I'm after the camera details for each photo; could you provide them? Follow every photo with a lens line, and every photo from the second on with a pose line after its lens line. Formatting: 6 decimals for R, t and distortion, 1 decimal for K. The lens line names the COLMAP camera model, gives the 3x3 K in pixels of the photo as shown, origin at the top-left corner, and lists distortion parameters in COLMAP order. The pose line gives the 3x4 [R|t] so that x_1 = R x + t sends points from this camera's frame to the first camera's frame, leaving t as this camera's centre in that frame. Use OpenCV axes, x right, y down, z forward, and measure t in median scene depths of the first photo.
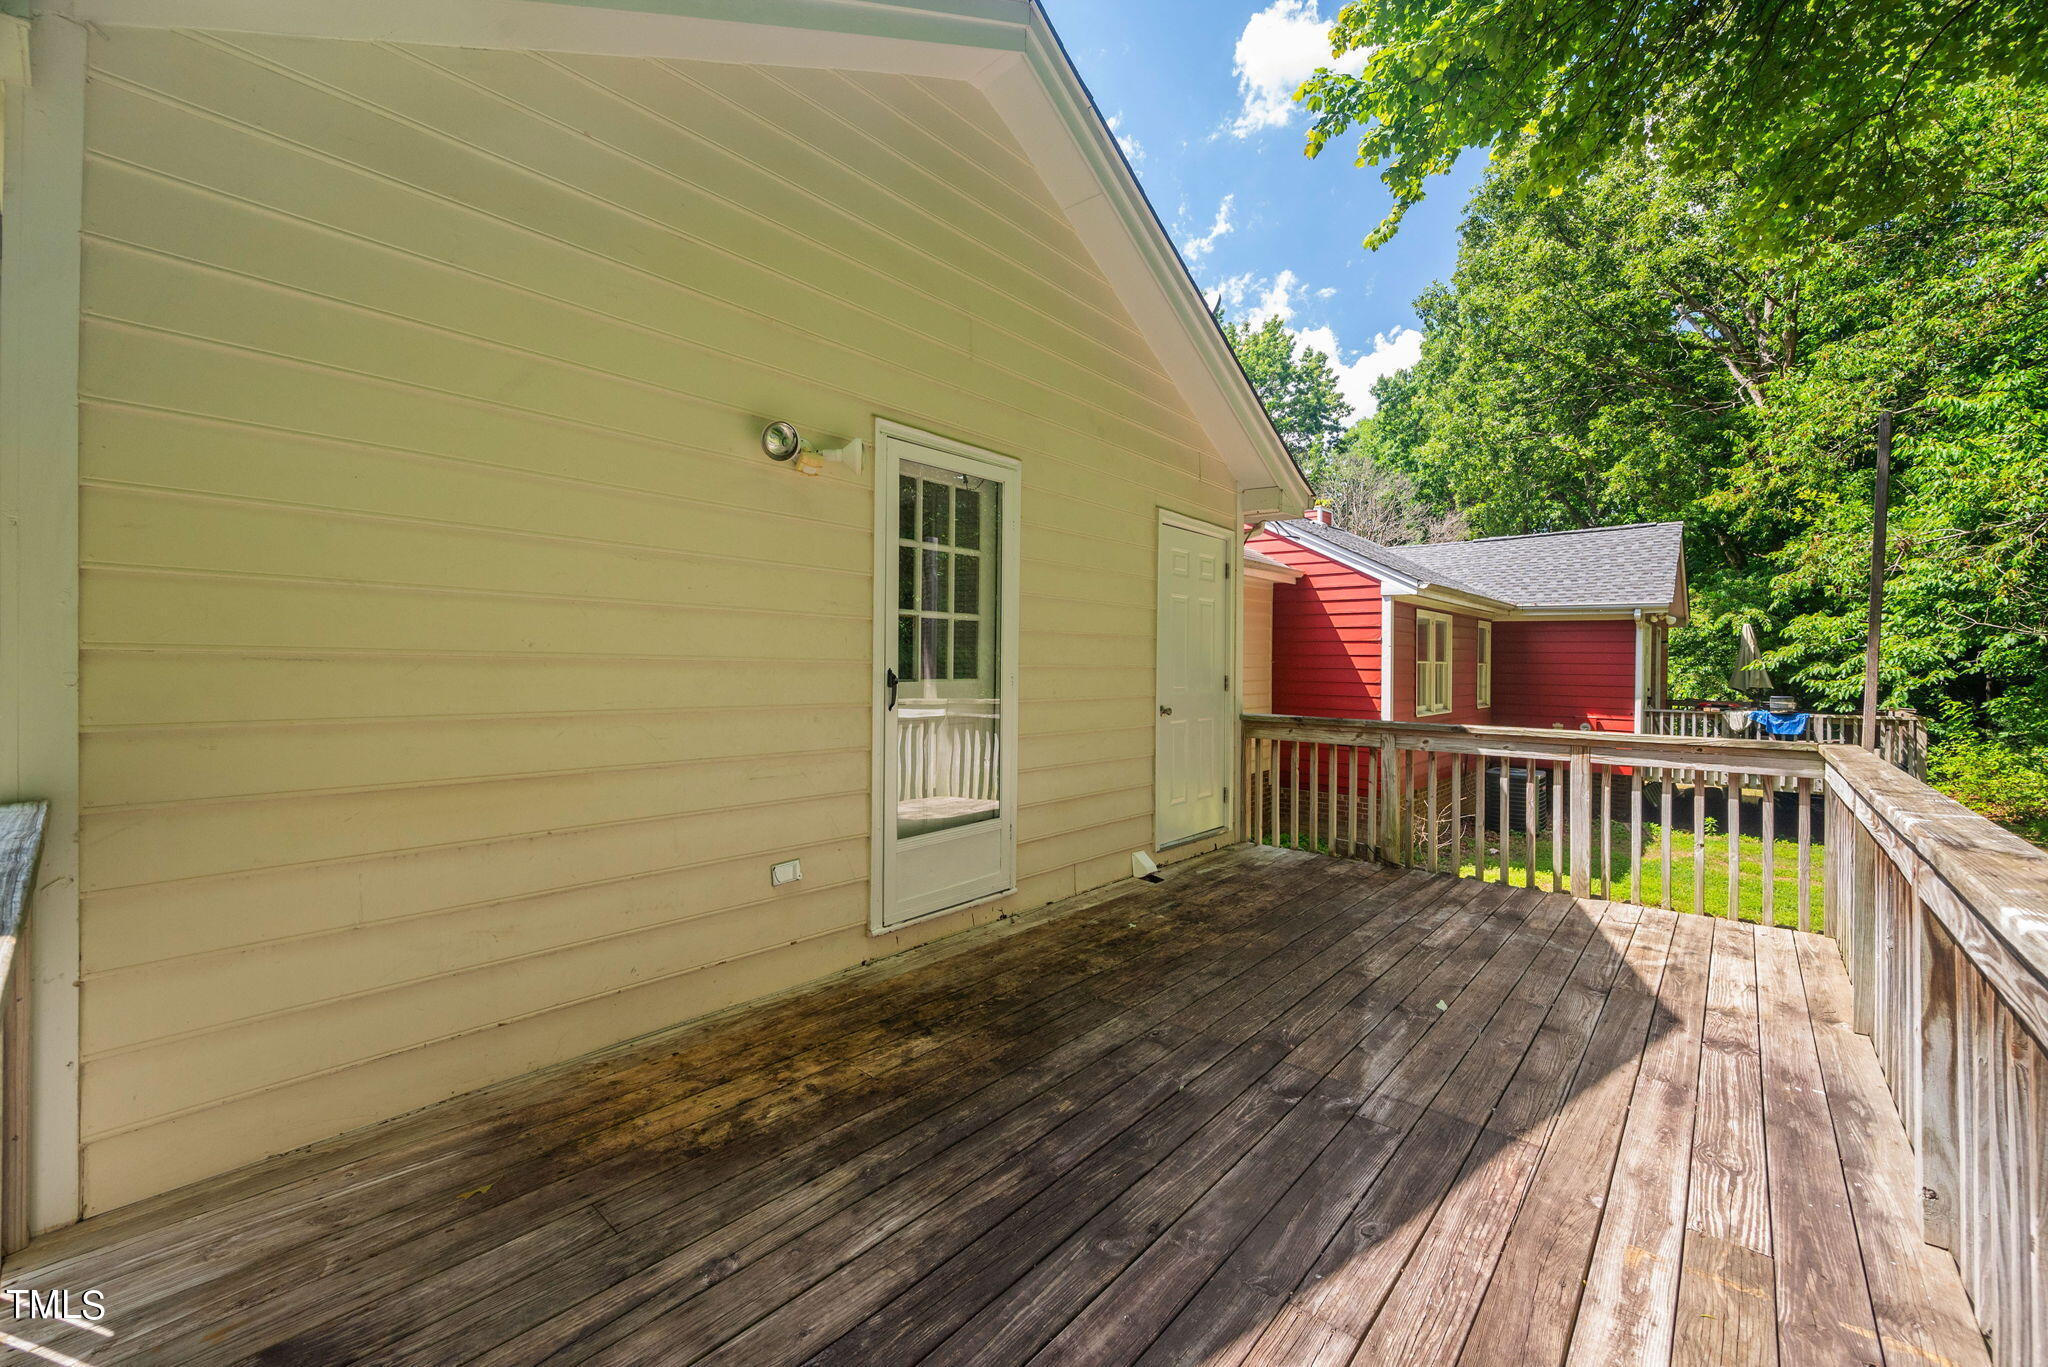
lens RADIAL K [[808.6, 0, 1016.0], [0, 808.6, 658.0], [0, 0, 1]] dist [0.001346, -0.000056]
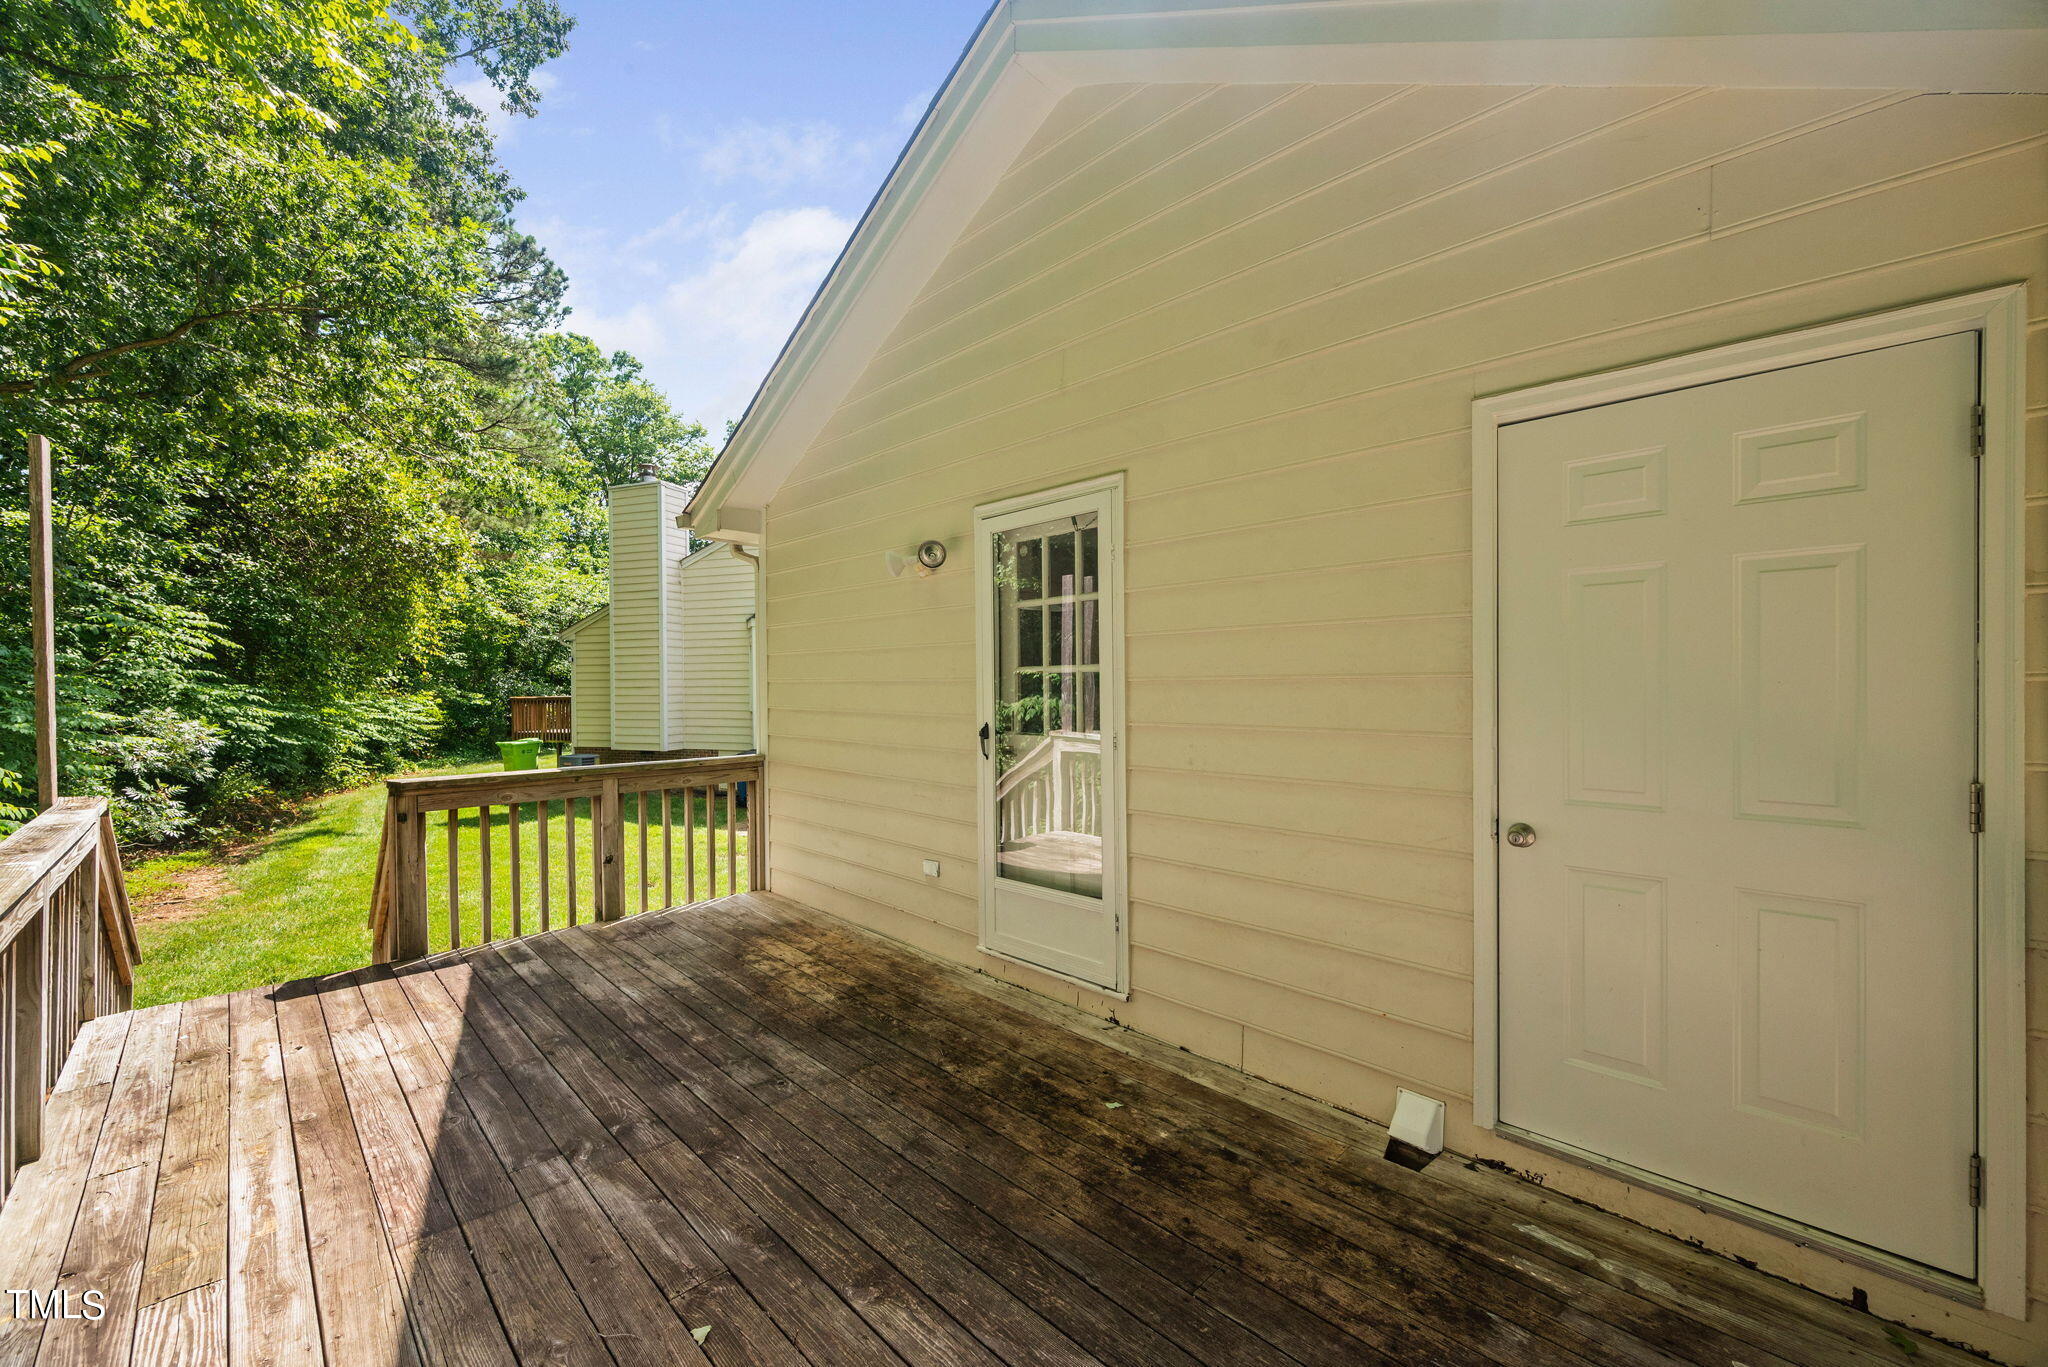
lens RADIAL K [[790.6, 0, 1020.6], [0, 790.6, 692.0], [0, 0, 1]] dist [0.000920, -0.000036]
pose [[-0.054203, -0.002206, -0.998528, 1.340895], [0.014240, 0.999894, -0.002982, -0.037738], [0.998428, -0.014381, -0.054166, 1.561335]]
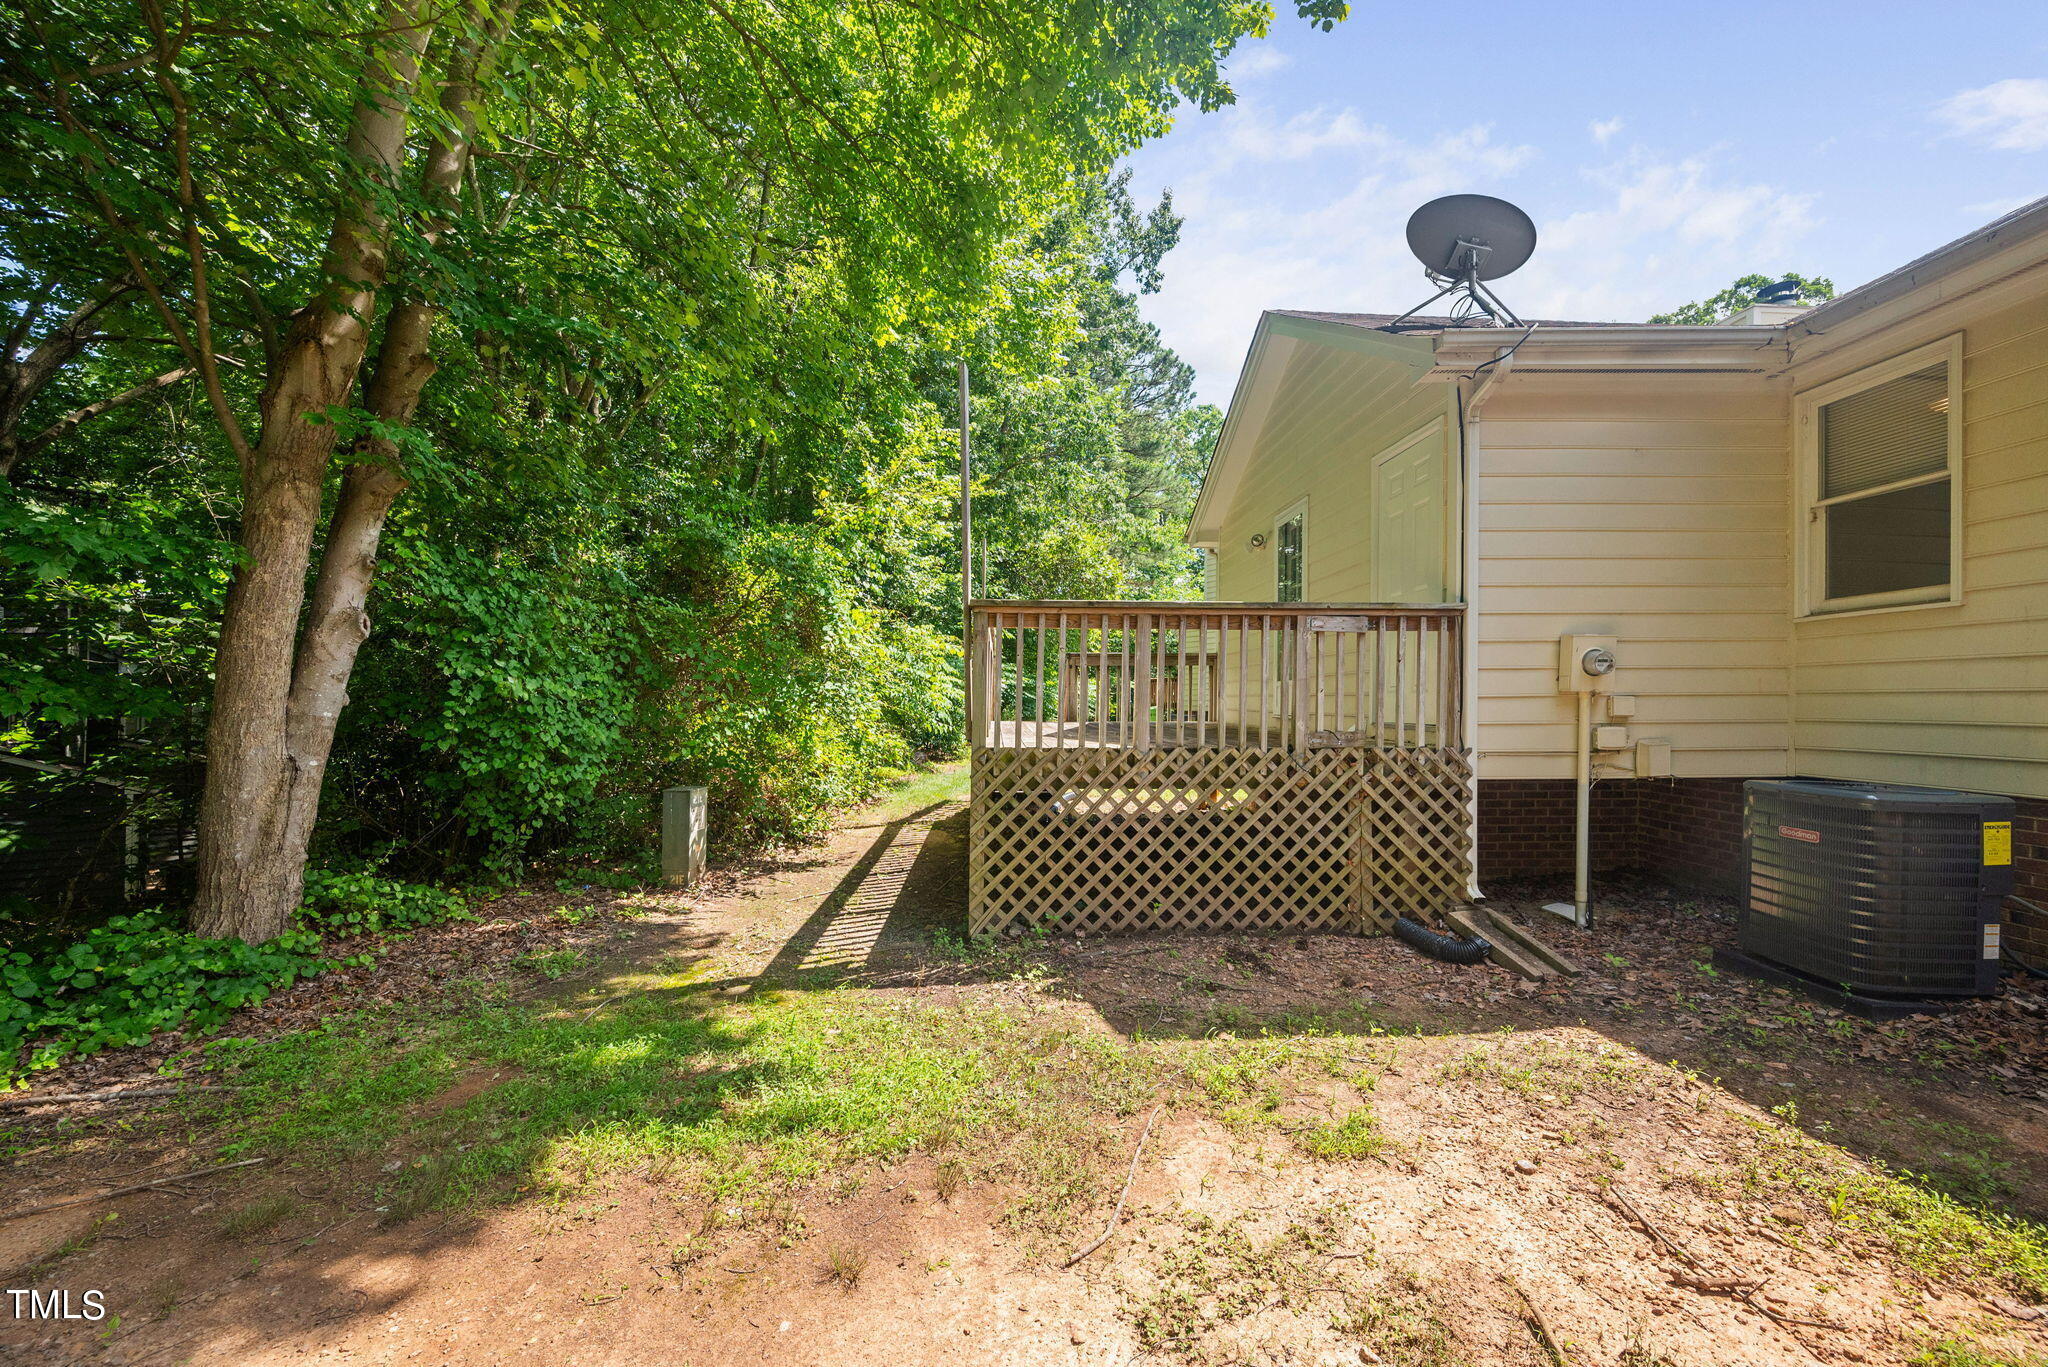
lens RADIAL K [[790.6, 0, 1020.6], [0, 790.6, 692.0], [0, 0, 1]] dist [0.000920, -0.000036]
pose [[-0.725297, -0.031061, -0.687735, 3.015352], [-0.016261, 0.999476, -0.027992, 0.497081], [0.688244, -0.009119, -0.725422, 3.240815]]
